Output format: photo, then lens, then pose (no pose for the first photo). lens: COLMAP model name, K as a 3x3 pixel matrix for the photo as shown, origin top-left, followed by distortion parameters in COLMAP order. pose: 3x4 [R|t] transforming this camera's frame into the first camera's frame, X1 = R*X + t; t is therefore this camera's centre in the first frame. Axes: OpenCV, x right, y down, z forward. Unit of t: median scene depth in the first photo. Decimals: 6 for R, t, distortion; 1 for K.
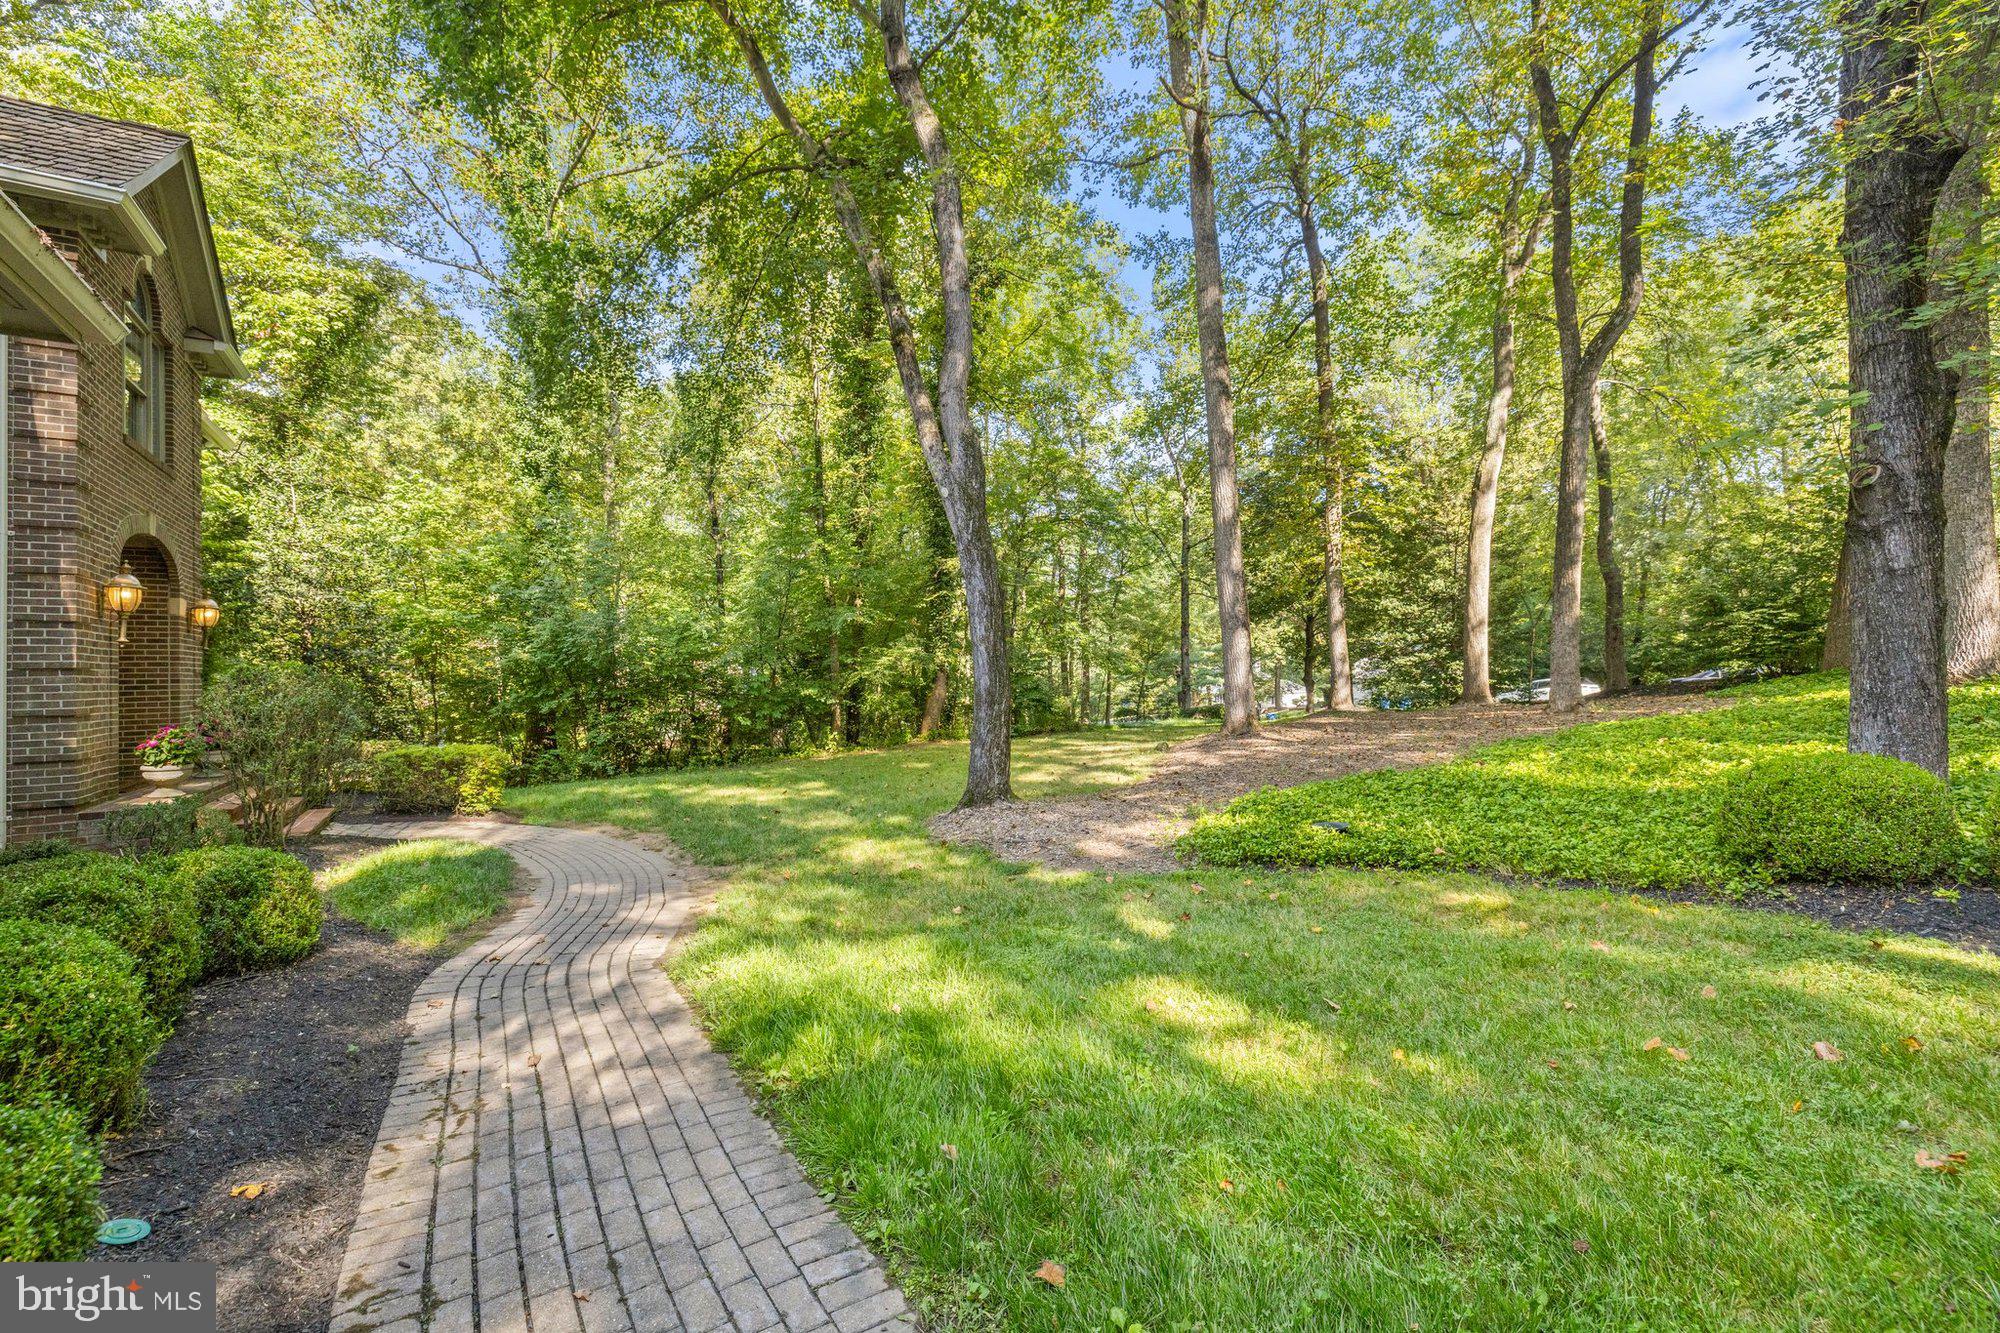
lens RADIAL K [[841.7, 0, 986.1], [0, 841.7, 647.0], [0, 0, 1]] dist [0.001748, 0.000213]
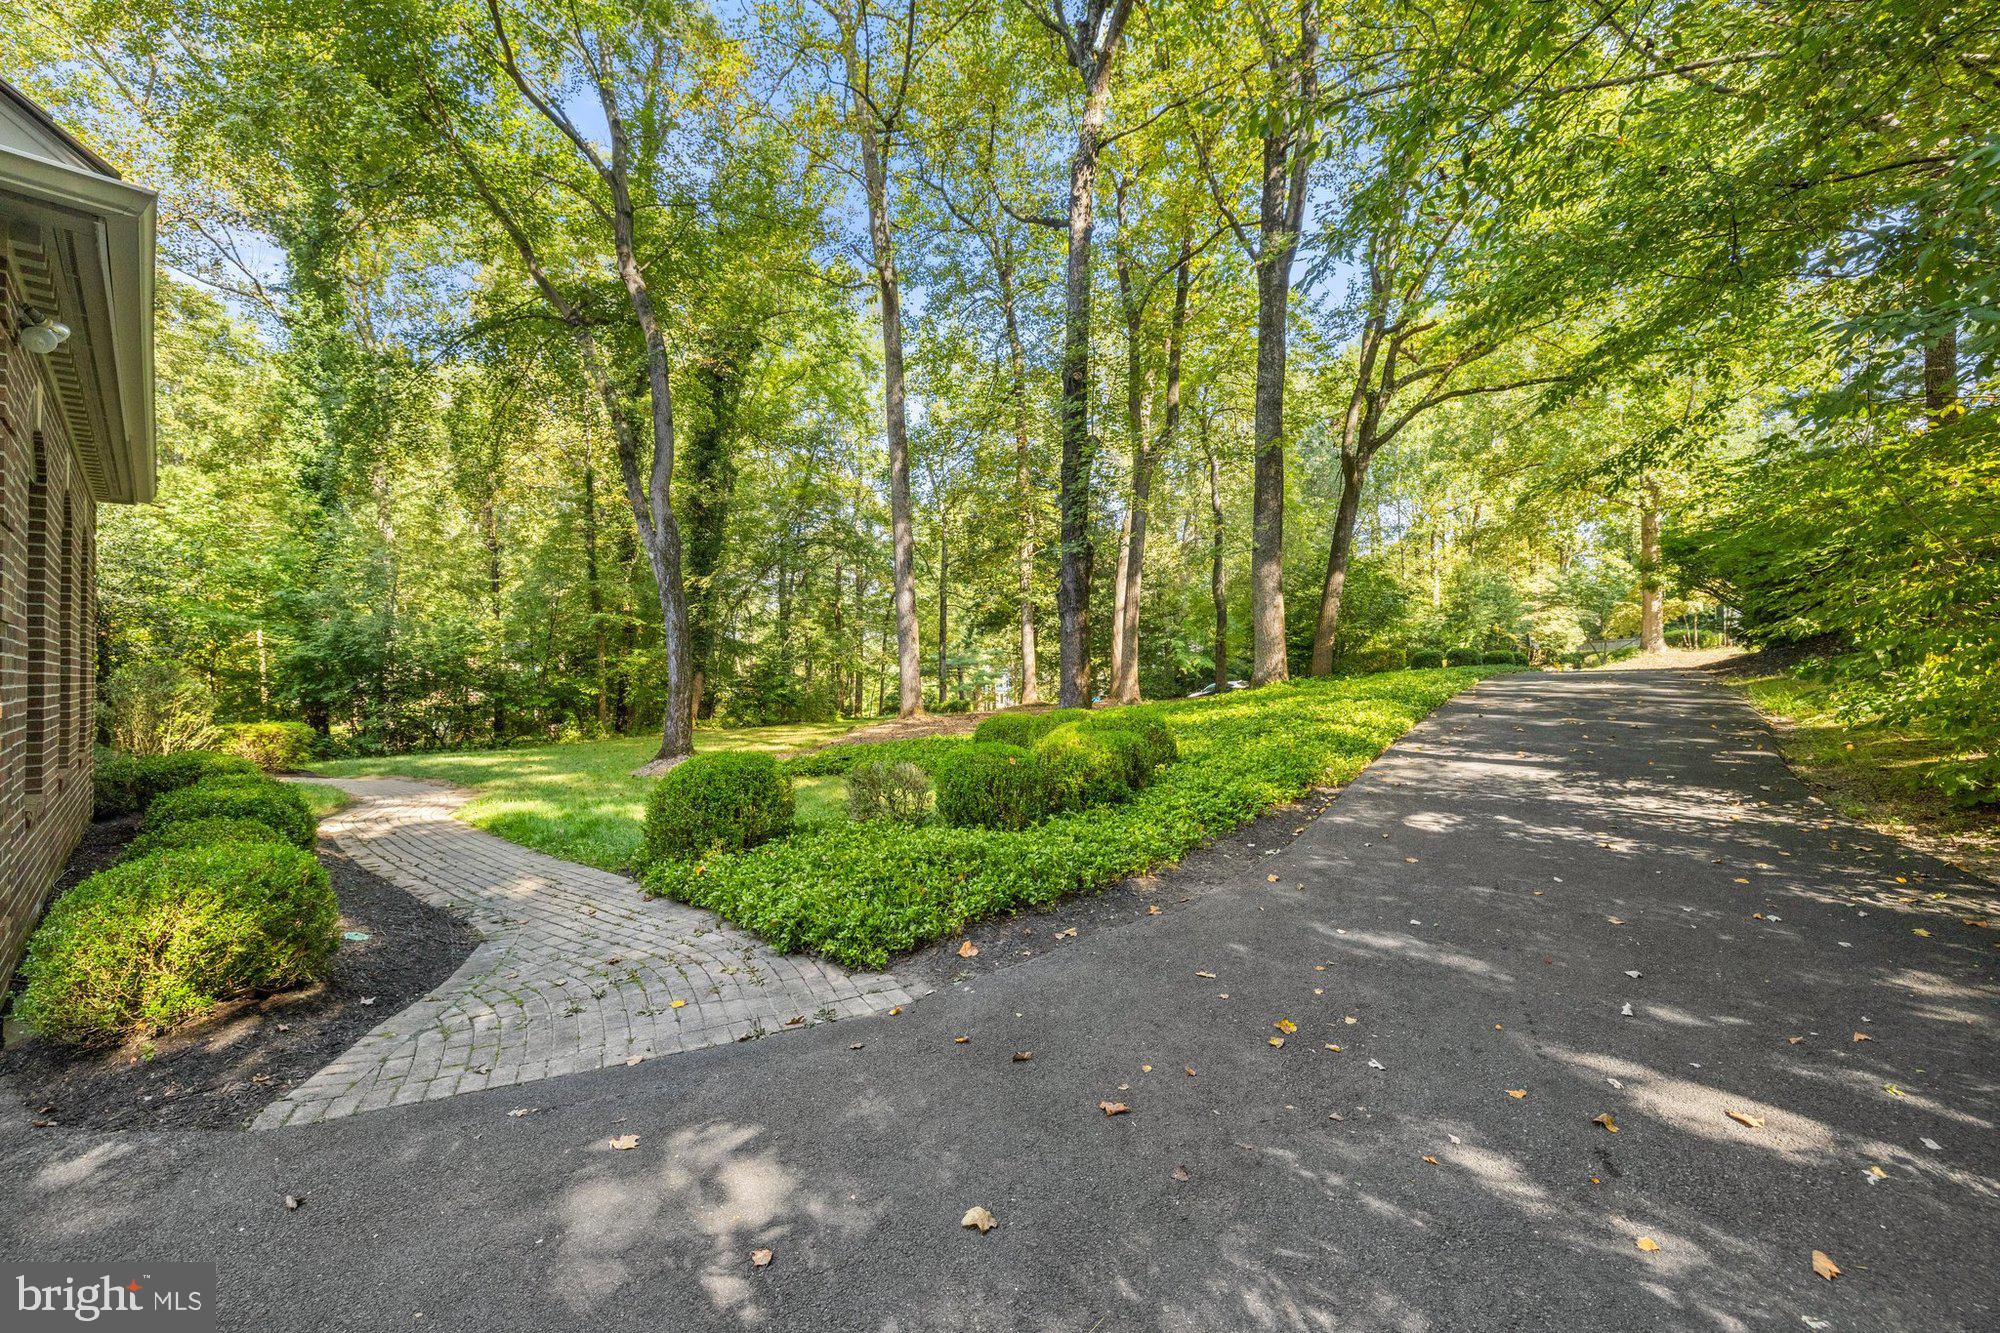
lens RADIAL K [[841.7, 0, 986.1], [0, 841.7, 647.0], [0, 0, 1]] dist [0.001748, 0.000213]
pose [[0.978297, 0.017444, 0.206471, 0.104158], [-0.017422, 0.999846, -0.001926, -0.008883], [-0.206473, -0.001713, 0.978451, -0.266950]]
